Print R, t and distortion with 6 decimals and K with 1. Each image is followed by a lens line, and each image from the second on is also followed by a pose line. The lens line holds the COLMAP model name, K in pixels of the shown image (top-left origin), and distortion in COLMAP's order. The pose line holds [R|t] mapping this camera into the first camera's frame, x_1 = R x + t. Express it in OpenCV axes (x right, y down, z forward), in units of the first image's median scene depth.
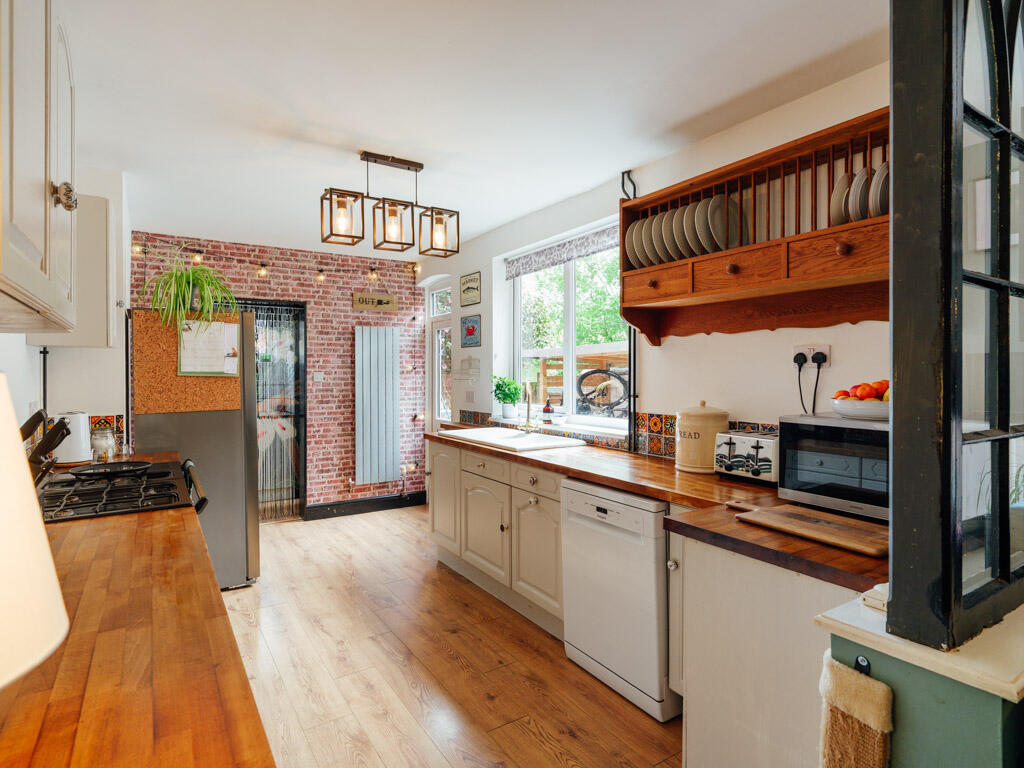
lens RADIAL K [[562.6, 0, 498.4], [0, 562.6, 383.1], [0, 0, 1]] dist [0.007542, -0.004983]
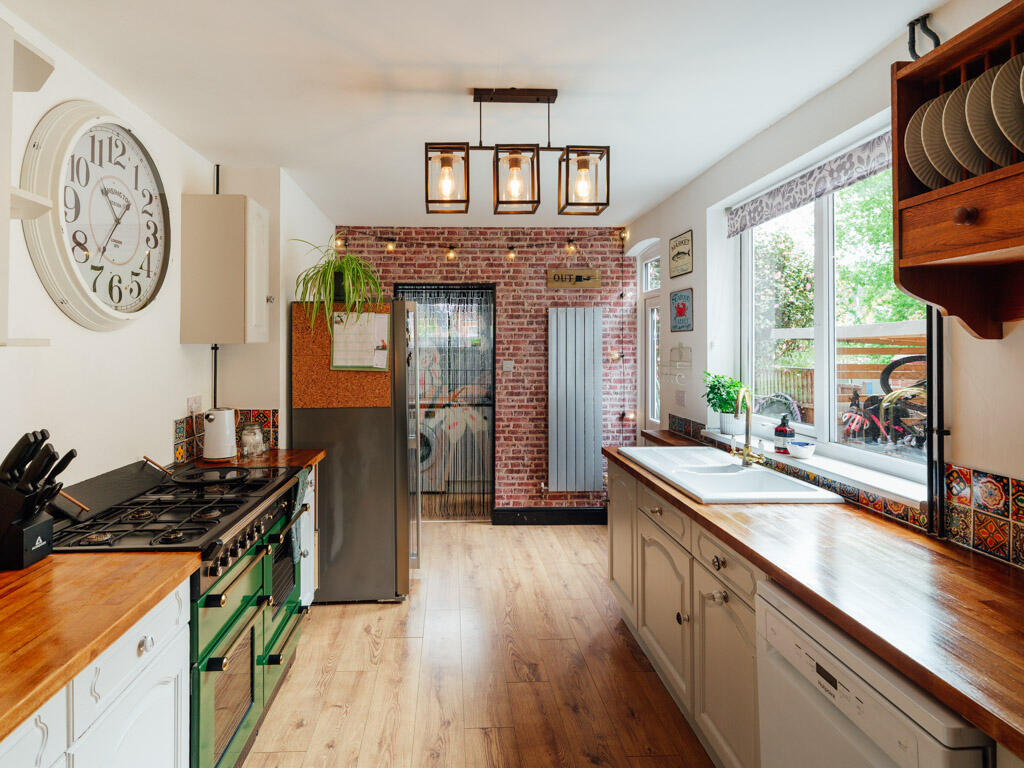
lens RADIAL K [[562.6, 0, 461.1], [0, 562.6, 342.9], [0, 0, 1]] dist [0.007542, -0.004983]
pose [[0.857670, -0.001639, -0.514198, 0.103318], [-0.011020, 0.999707, -0.021567, -0.035808], [0.514082, 0.024164, 0.857401, 0.250964]]
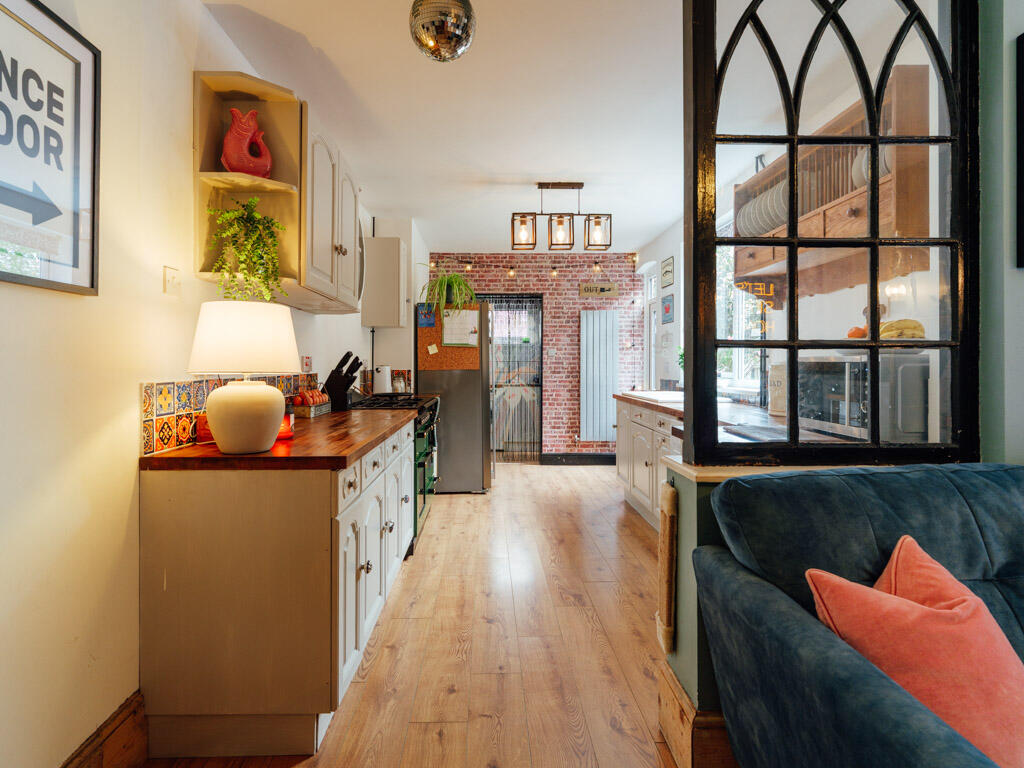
lens RADIAL K [[562.6, 0, 486.9], [0, 562.6, 373.1], [0, 0, 1]] dist [0.007542, -0.004983]
pose [[0.848751, 0.008486, -0.528724, 0.297294], [-0.011465, 0.999932, -0.002356, 0.053531], [0.528668, 0.008061, 0.848790, -0.196652]]
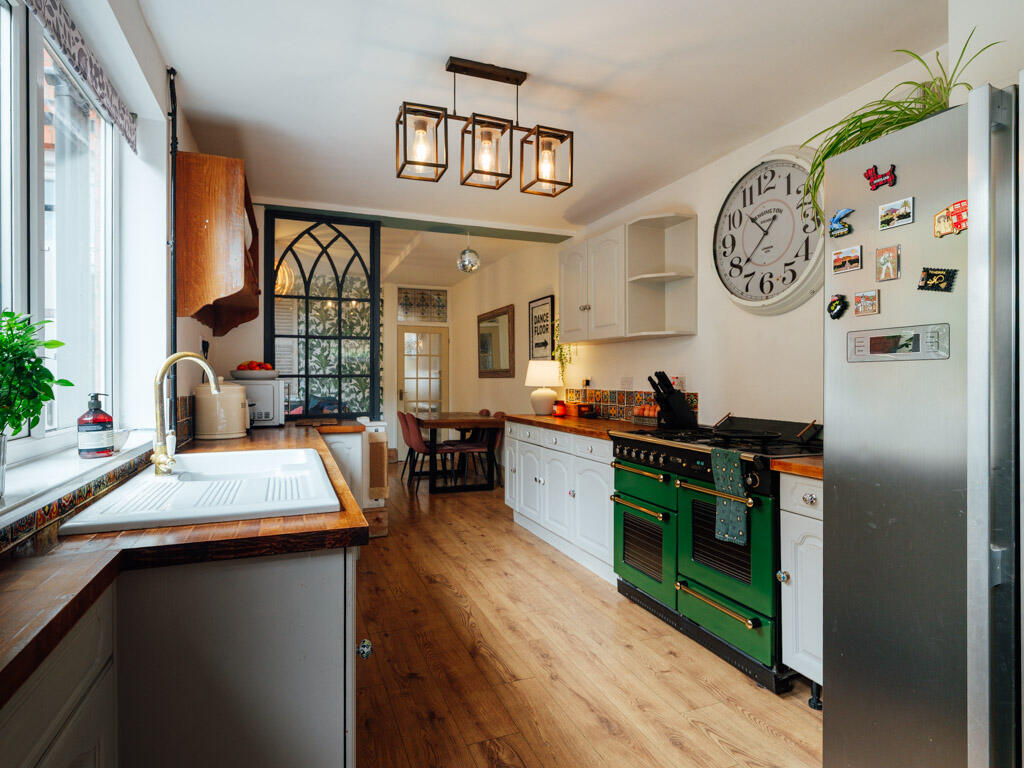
lens RADIAL K [[562.6, 0, 518.6], [0, 562.6, 377.0], [0, 0, 1]] dist [0.007542, -0.004983]
pose [[-0.986462, 0.001162, 0.163985, -0.274739], [0.004209, 0.999825, 0.018235, 0.012545], [-0.163935, 0.018678, -0.986294, 1.357153]]
